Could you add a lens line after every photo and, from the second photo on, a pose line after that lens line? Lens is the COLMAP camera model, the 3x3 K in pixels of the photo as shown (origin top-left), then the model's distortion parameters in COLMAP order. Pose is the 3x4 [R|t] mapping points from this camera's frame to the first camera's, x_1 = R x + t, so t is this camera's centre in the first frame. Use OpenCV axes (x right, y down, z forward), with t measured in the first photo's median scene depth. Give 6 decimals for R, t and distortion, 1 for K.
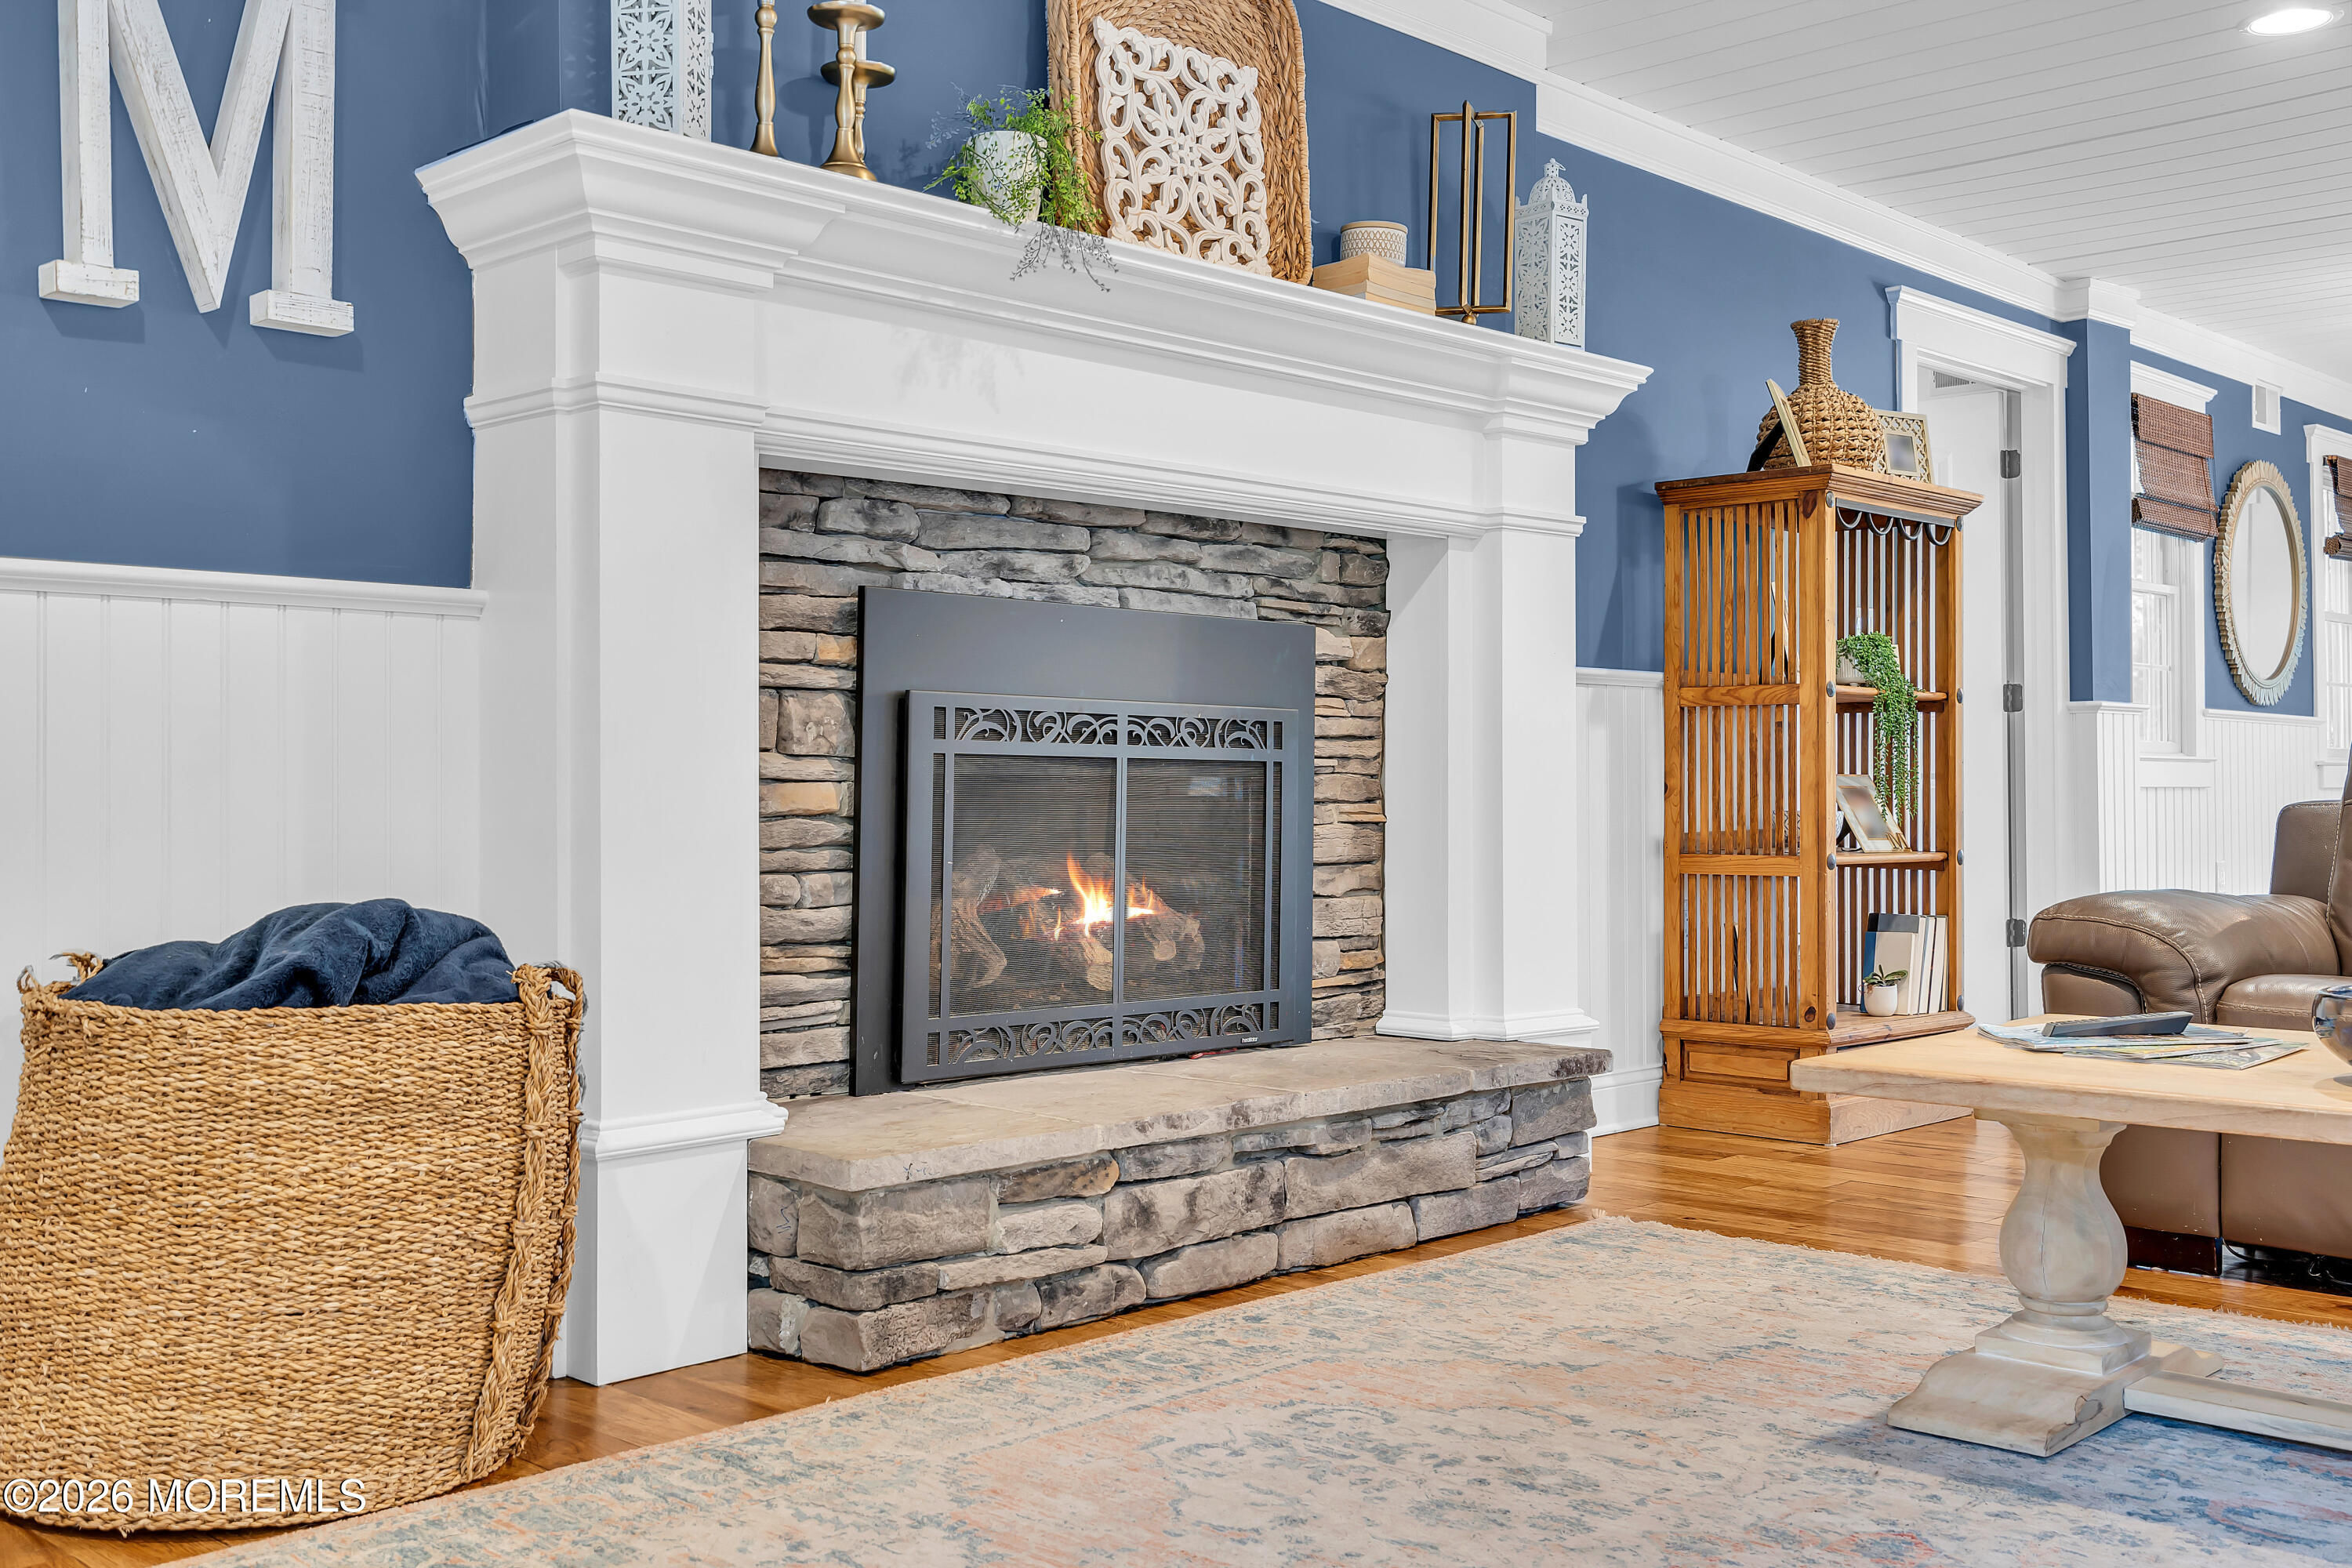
lens RADIAL K [[2323.8, 0, 1184.5], [0, 2323.8, 770.5], [0, 0, 1]] dist [0.002300, 0.000000]
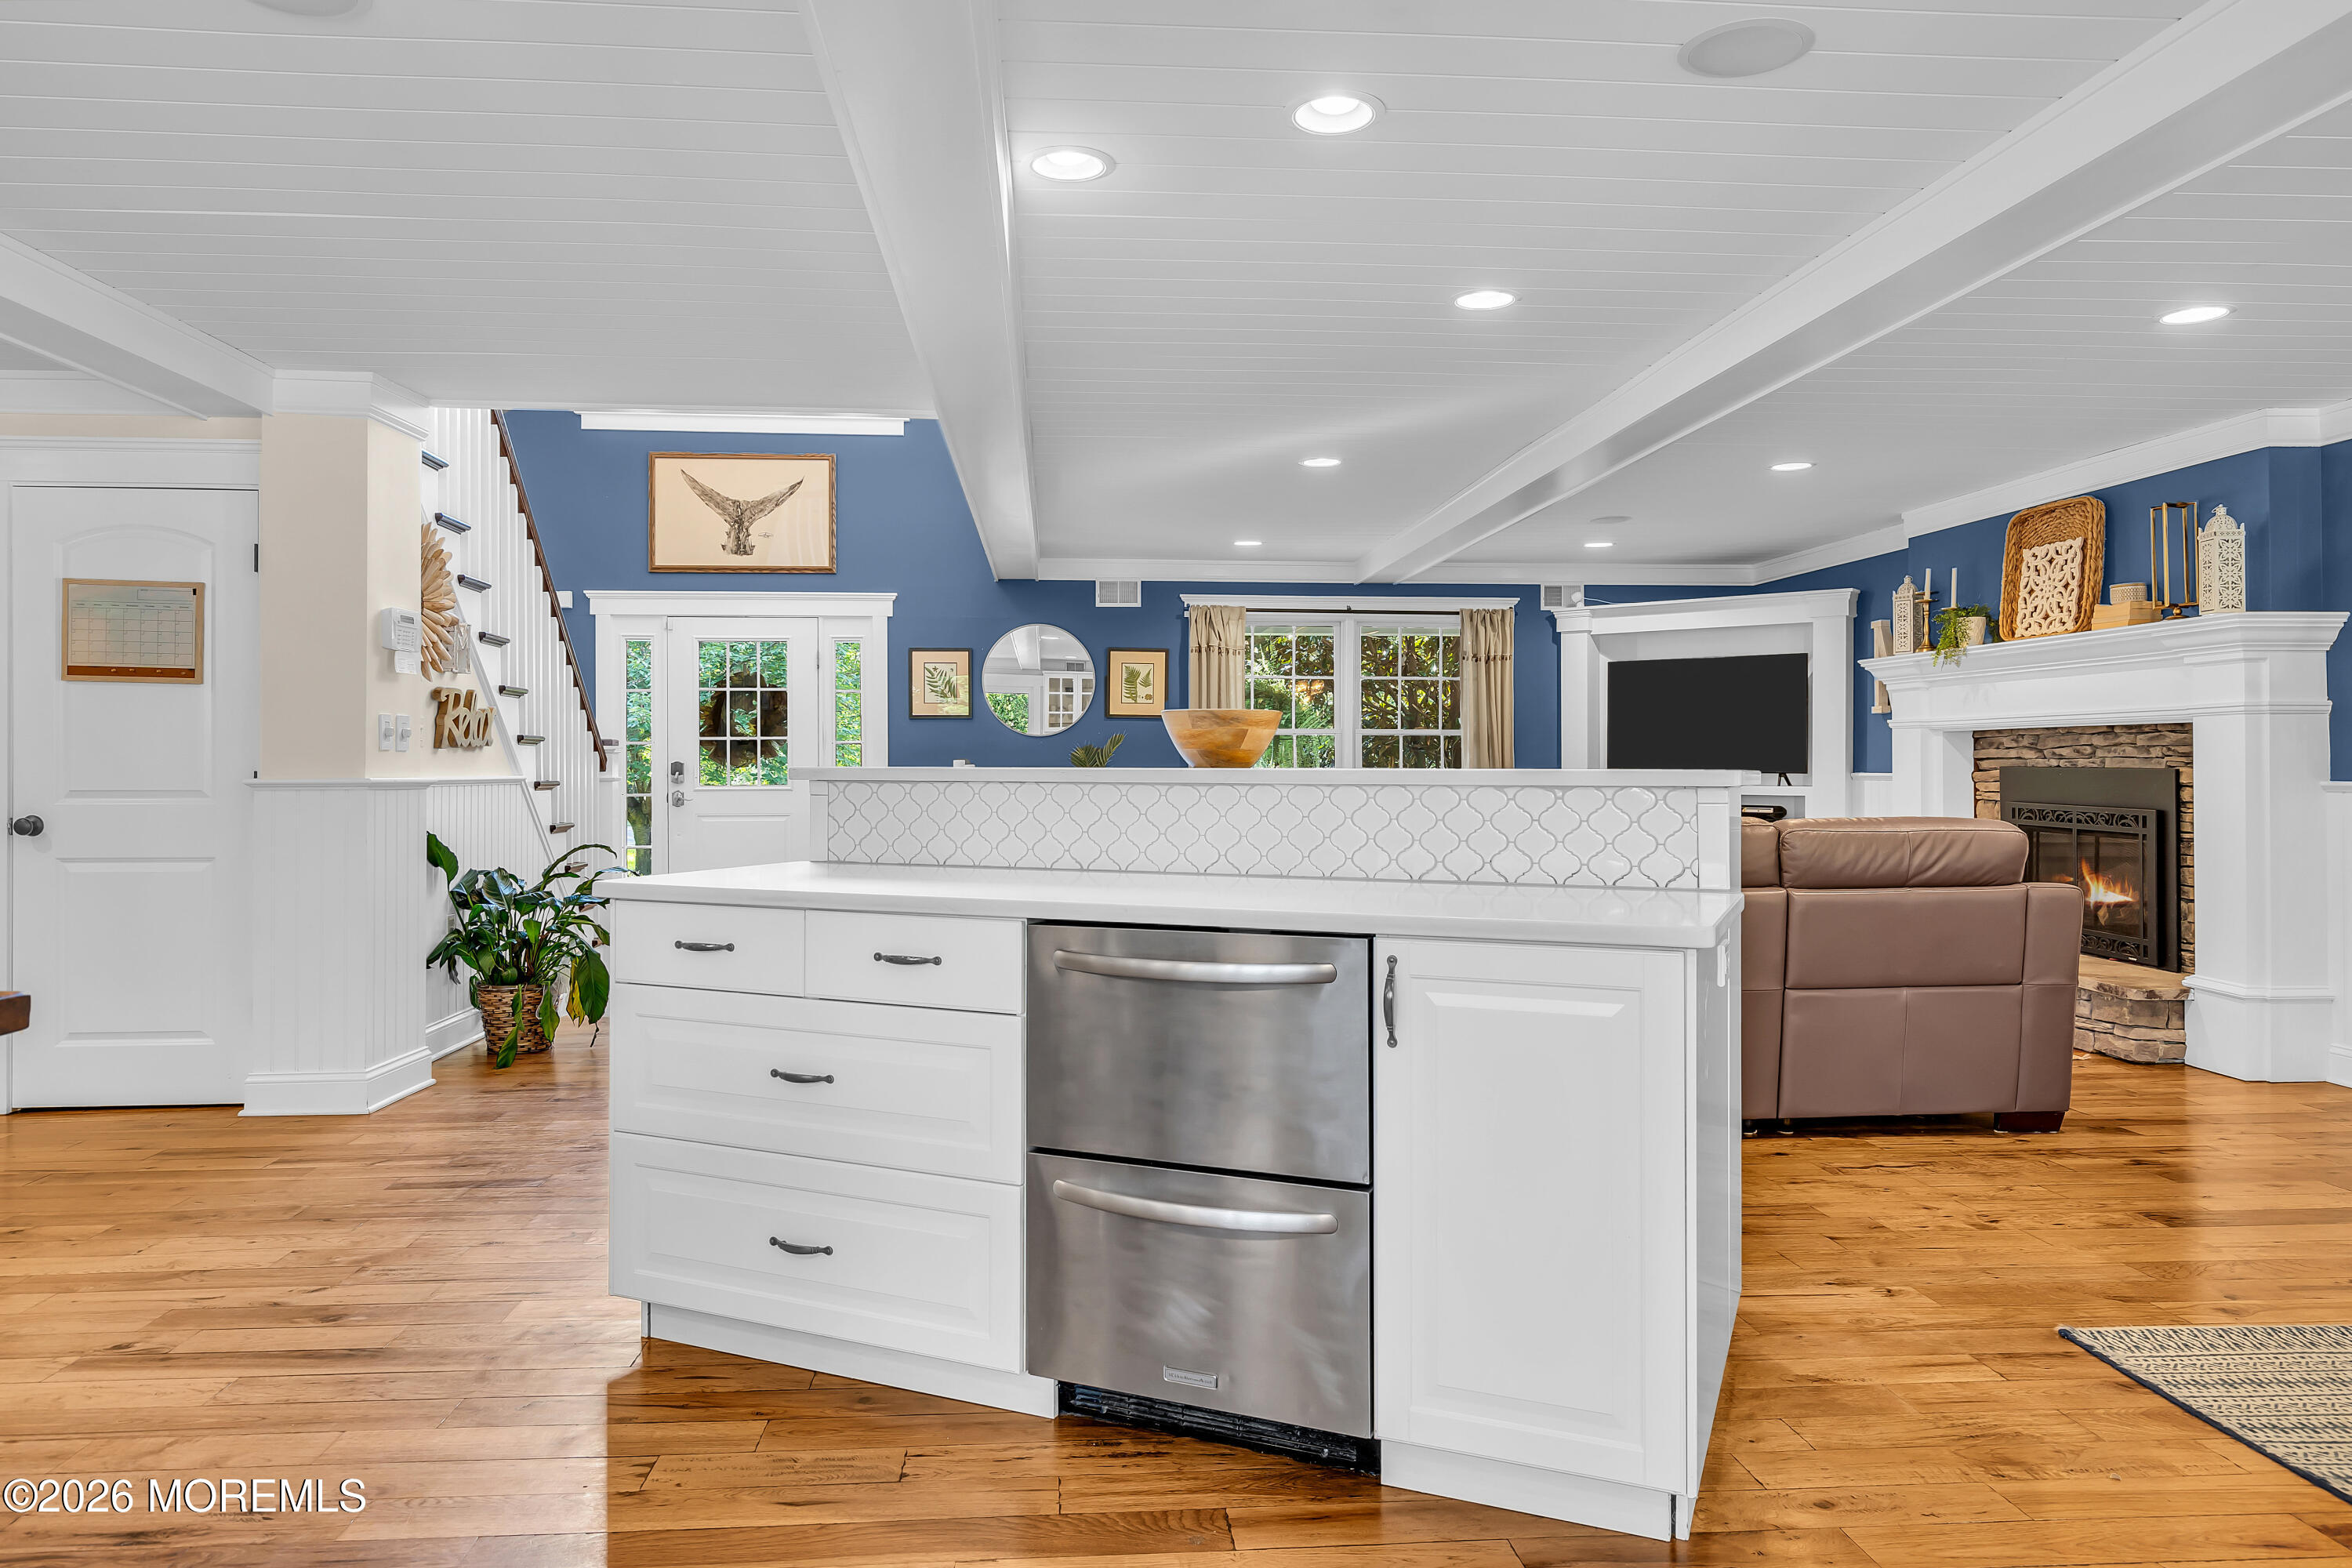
lens RADIAL K [[1529.9, 0, 1183.6], [0, 1529.9, 755.4], [0, 0, 1]] dist [0.002918, 0.000684]
pose [[-0.667341, -0.002716, -0.744747, 1.814464], [0.005929, 0.999942, -0.008960, -0.074438], [0.744729, -0.010395, -0.667286, 1.376991]]
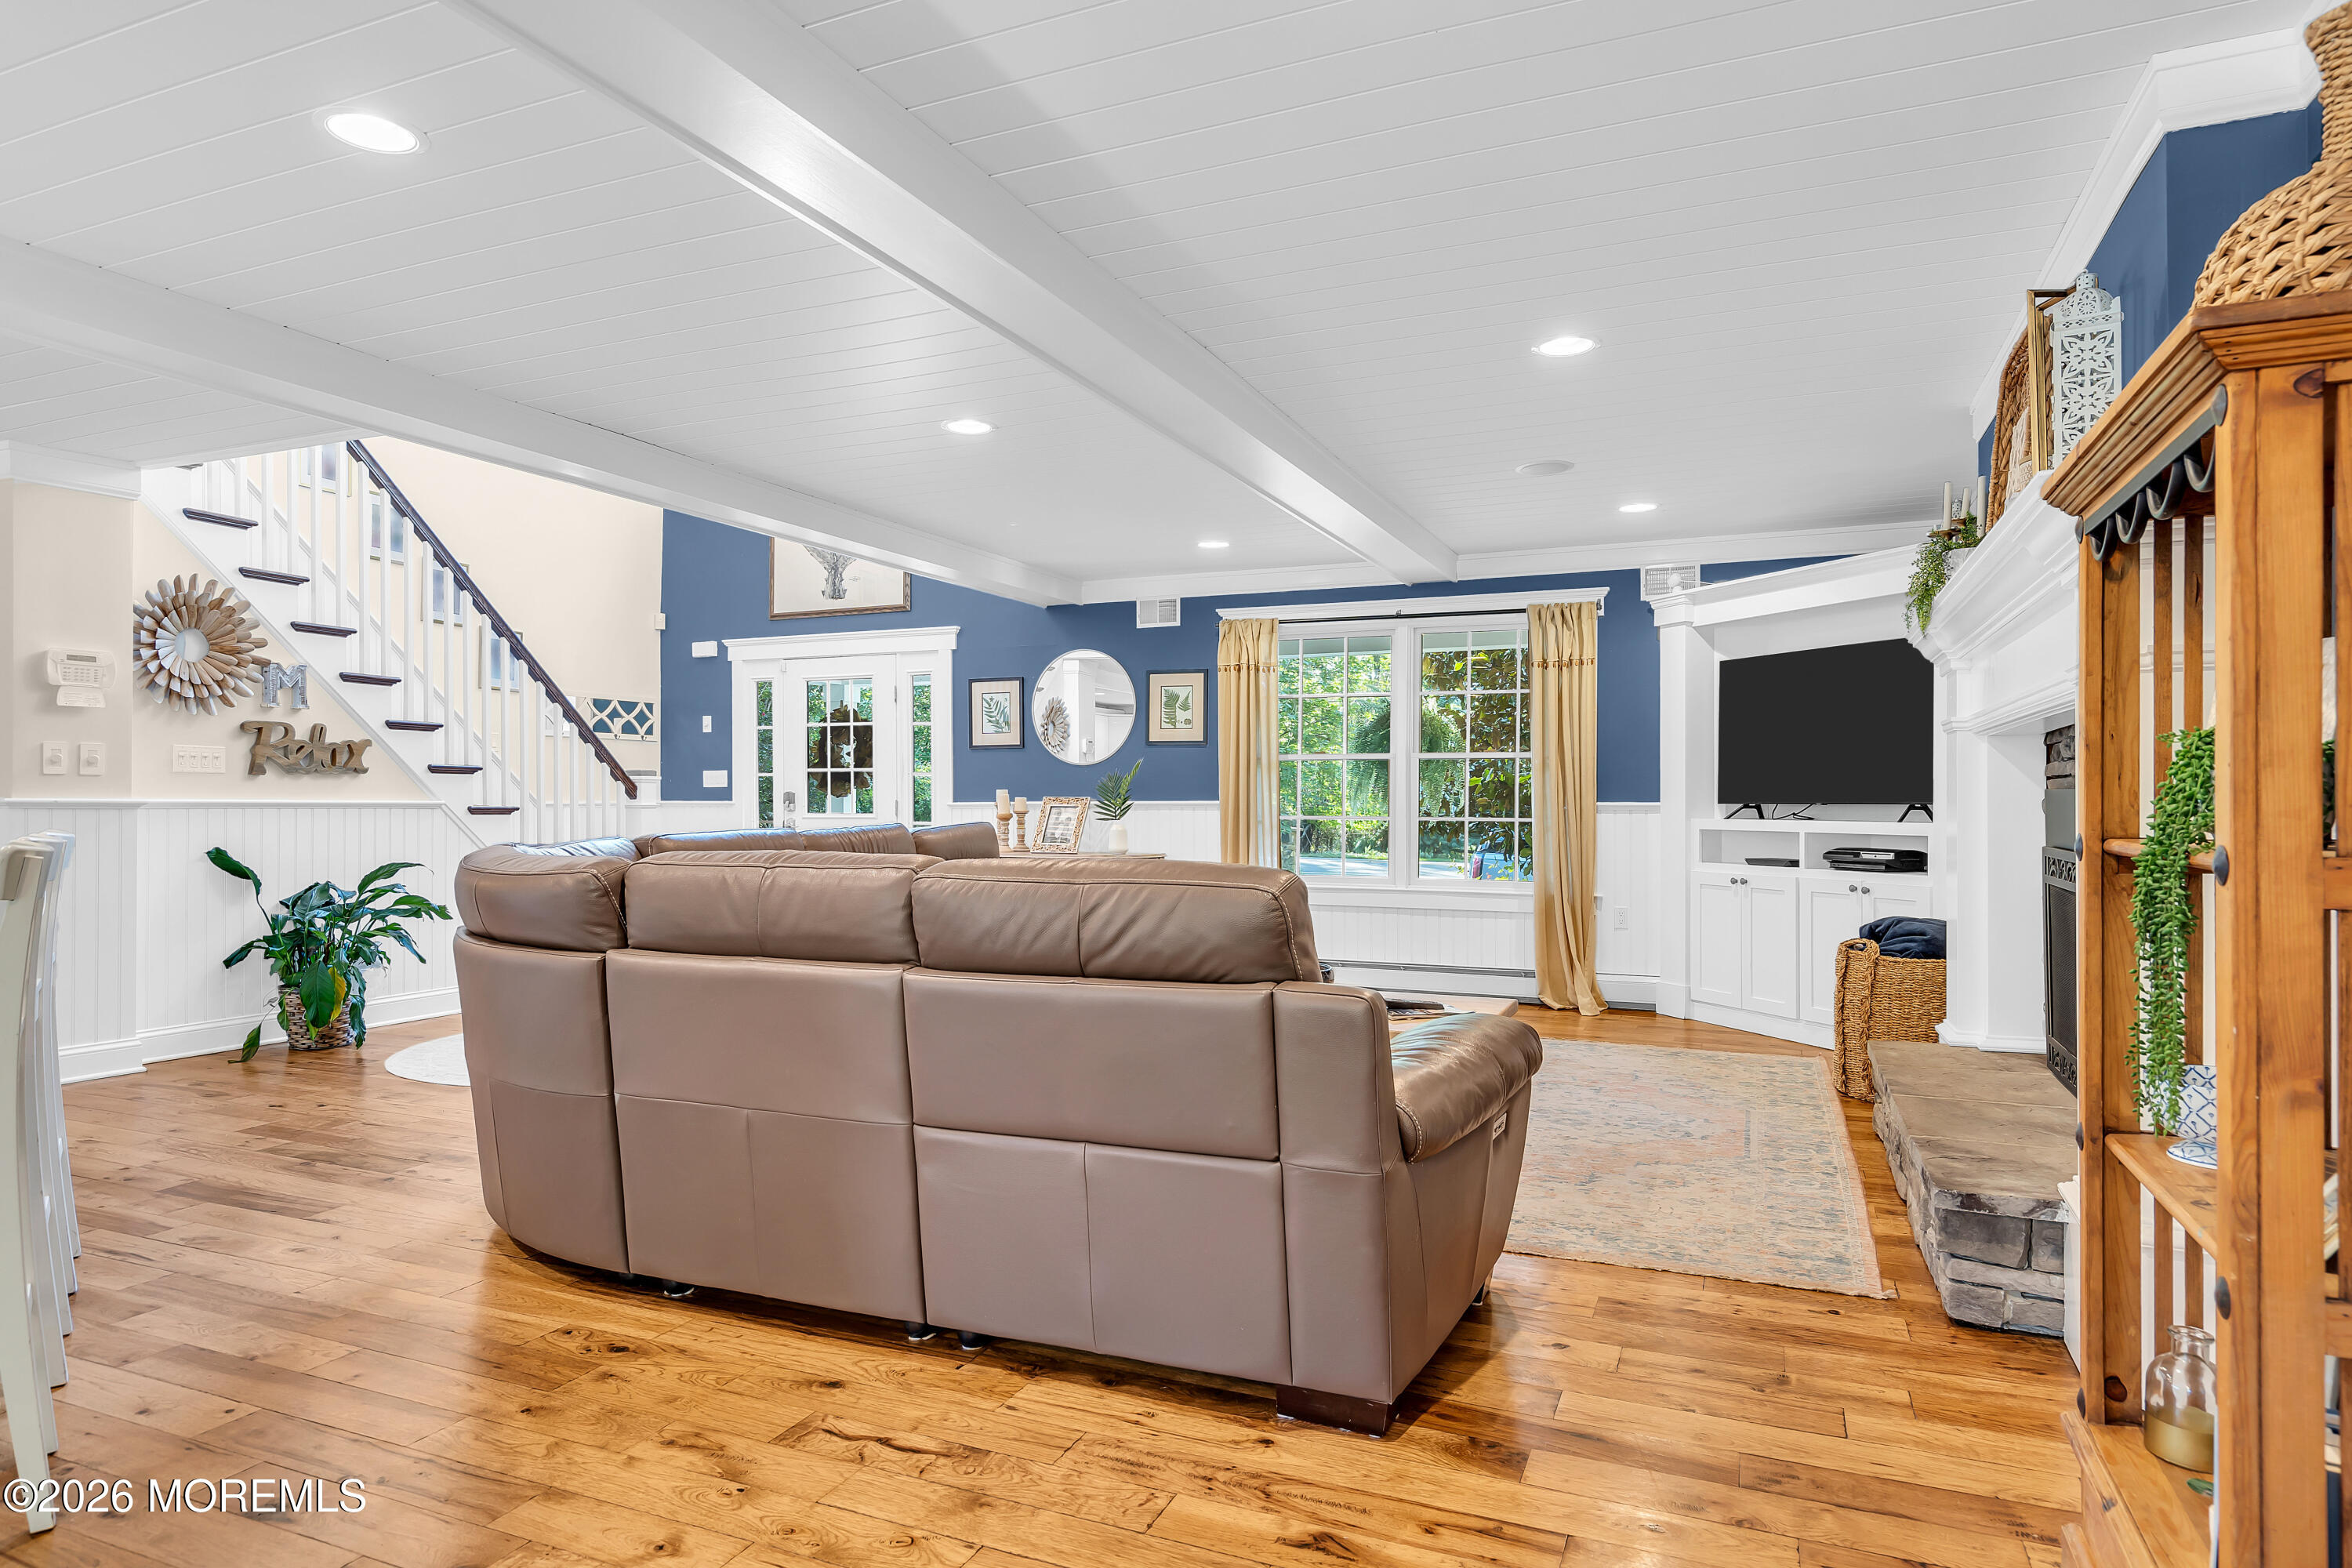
lens RADIAL K [[1366.9, 0, 1164.2], [0, 1366.9, 794.1], [0, 0, 1]] dist [0.004978, 0.000795]
pose [[-0.939228, -0.002318, -0.343287, 0.806900], [0.002090, 0.999920, -0.012471, -0.057428], [0.343288, -0.012431, -0.939148, 1.597043]]
